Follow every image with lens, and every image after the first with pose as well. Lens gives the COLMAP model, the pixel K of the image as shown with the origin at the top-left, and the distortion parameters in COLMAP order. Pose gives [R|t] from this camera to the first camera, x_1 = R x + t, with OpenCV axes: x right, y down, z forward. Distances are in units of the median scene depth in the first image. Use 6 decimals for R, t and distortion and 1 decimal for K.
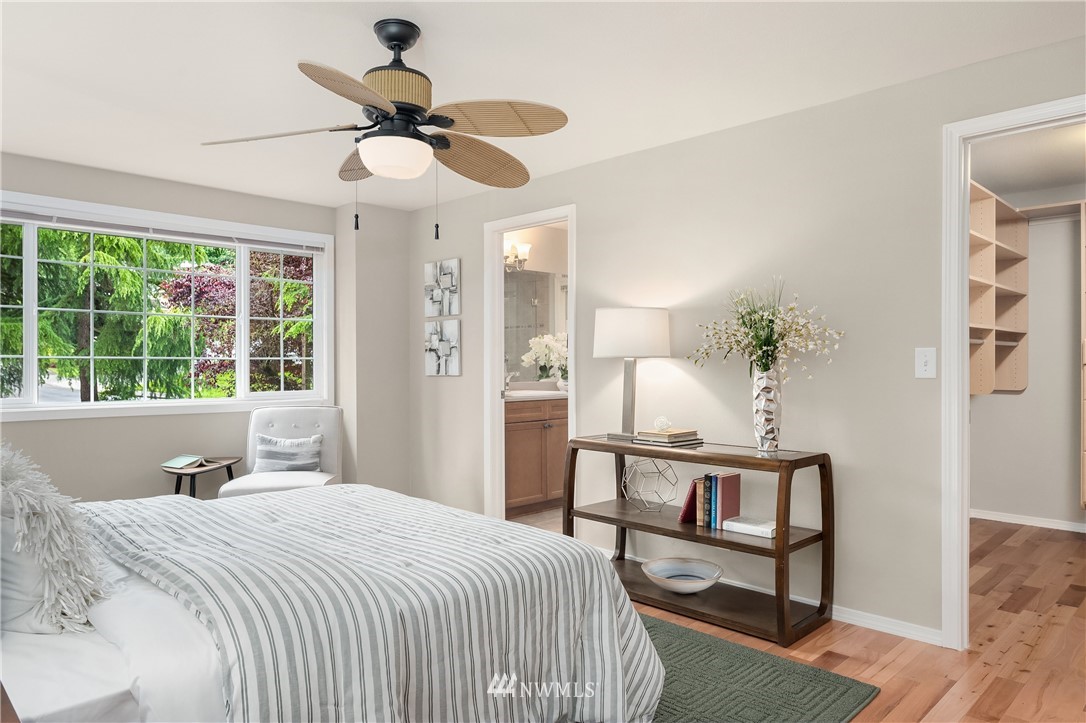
lens RADIAL K [[704.4, 0, 543.0], [0, 704.4, 361.5], [0, 0, 1]] dist [0.004162, 0.000940]
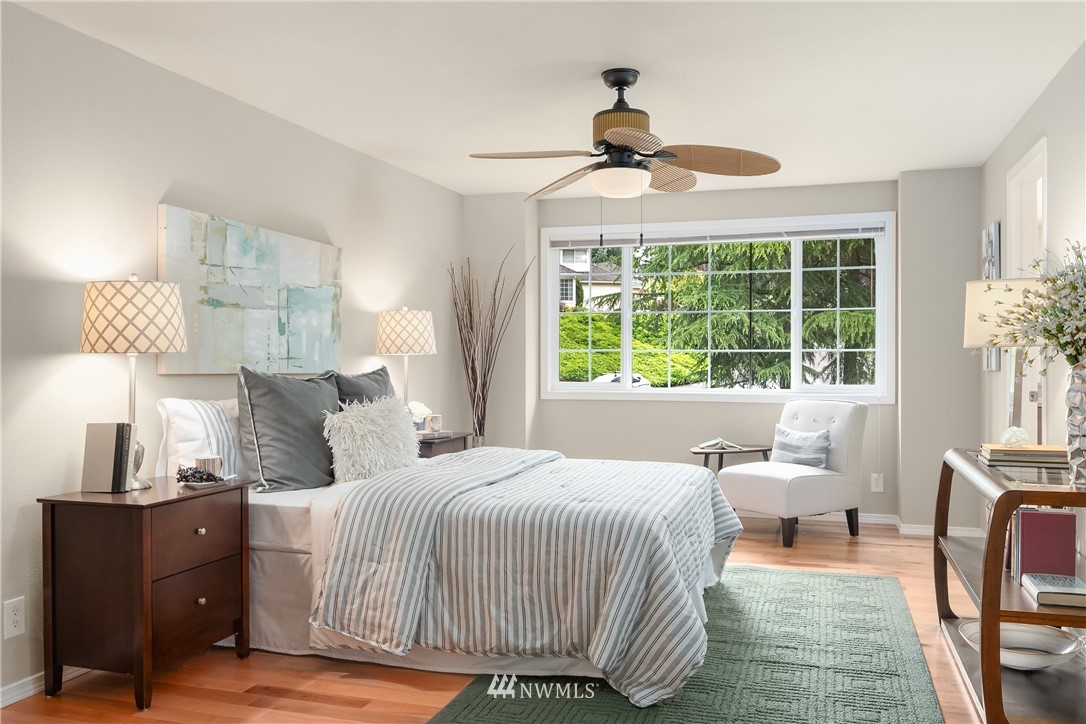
lens RADIAL K [[891.4, 0, 543.0], [0, 891.4, 362.0], [0, 0, 1]] dist [-0.004907, -0.003402]
pose [[0.464107, 0.005754, -0.885760, 0.539107], [0.000610, 0.999977, 0.006816, 0.002892], [0.885779, -0.003704, 0.464093, 0.094414]]
